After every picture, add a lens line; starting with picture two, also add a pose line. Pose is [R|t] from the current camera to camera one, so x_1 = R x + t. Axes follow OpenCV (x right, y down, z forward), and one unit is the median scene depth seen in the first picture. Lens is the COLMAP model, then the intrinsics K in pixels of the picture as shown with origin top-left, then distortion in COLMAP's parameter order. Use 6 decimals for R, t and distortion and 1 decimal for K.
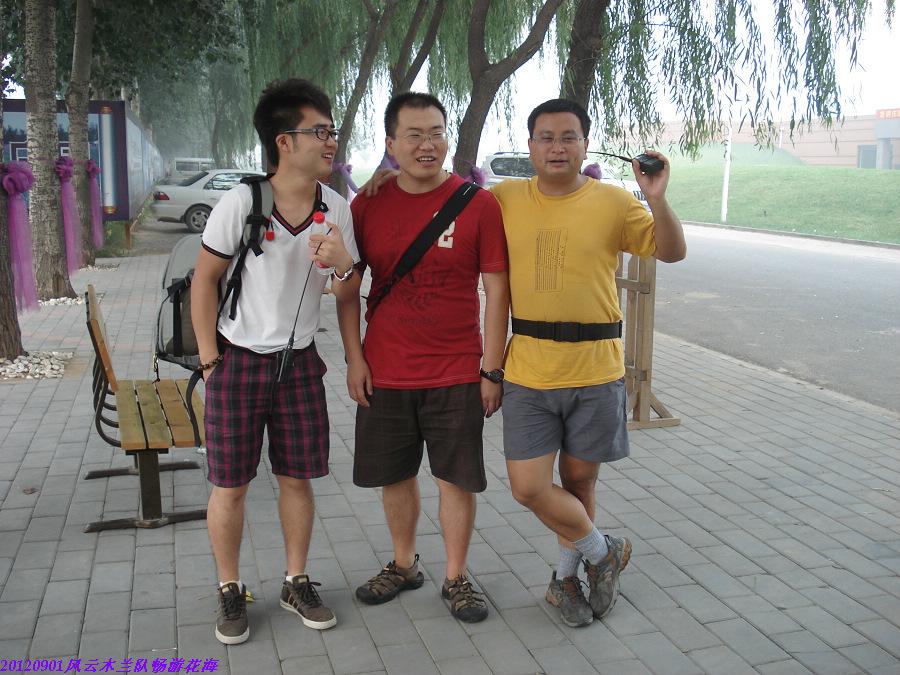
lens RADIAL K [[994.2, 0, 448.0], [0, 994.2, 356.0], [0, 0, 1]] dist [-0.097127, 0.002589]
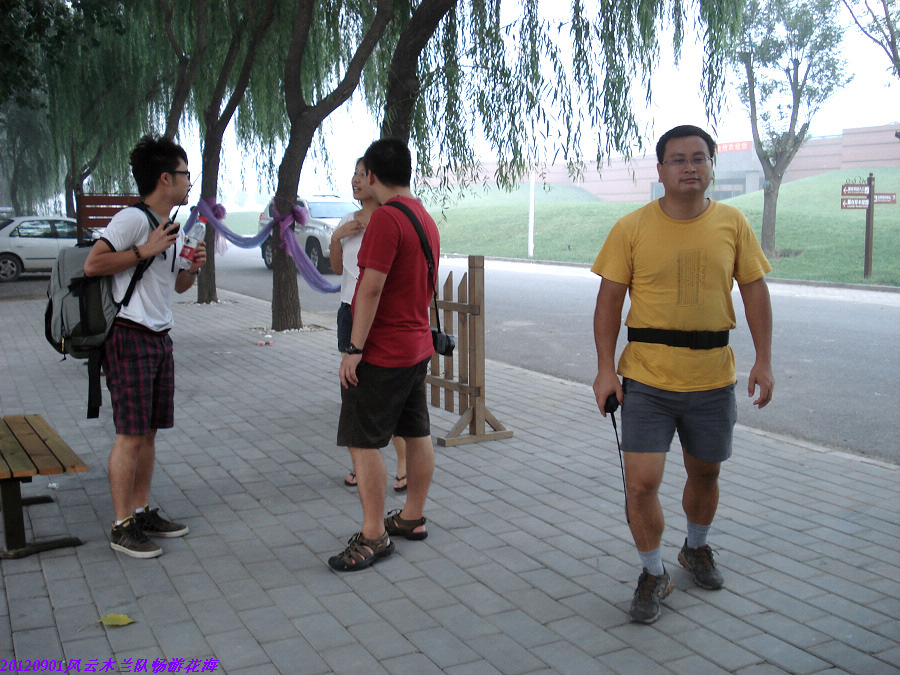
lens RADIAL K [[995.8, 0, 438.7], [0, 995.8, 356.8], [0, 0, 1]] dist [-0.087267, -0.033100]
pose [[0.983155, -0.041491, 0.178000, -0.016782], [0.049020, 0.998071, -0.038108, 0.010535], [-0.176075, 0.046192, 0.983292, -0.024963]]
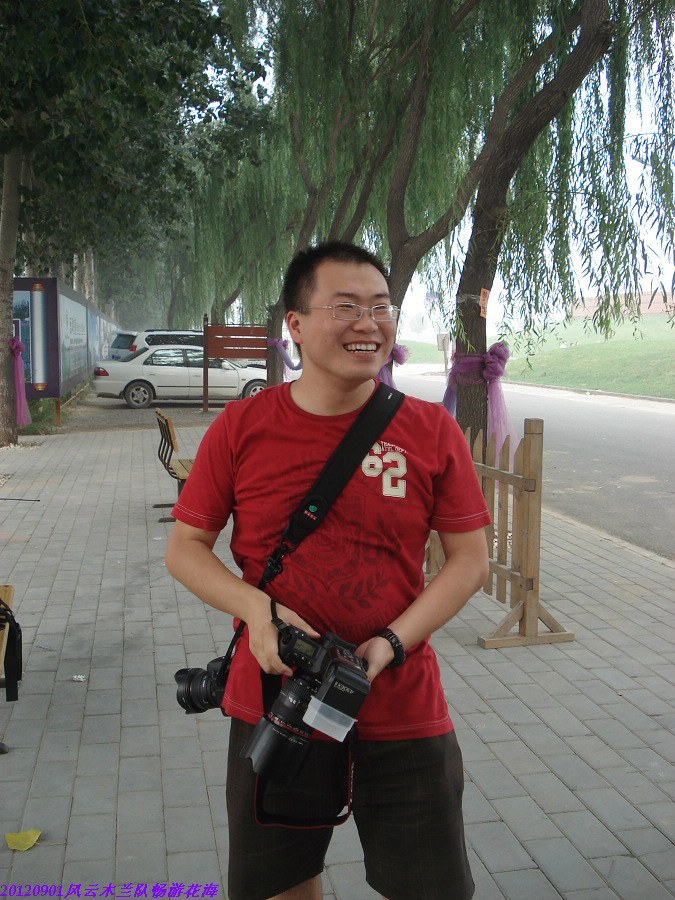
lens RADIAL K [[995.8, 0, 337.5], [0, 995.8, 450.0], [0, 0, 1]] dist [-0.087267, -0.033100]
pose [[0.997019, 0.002248, -0.077118, 0.048093], [-0.008265, 0.996935, -0.077795, -0.014734], [0.076707, 0.078201, 0.993982, 0.053553]]
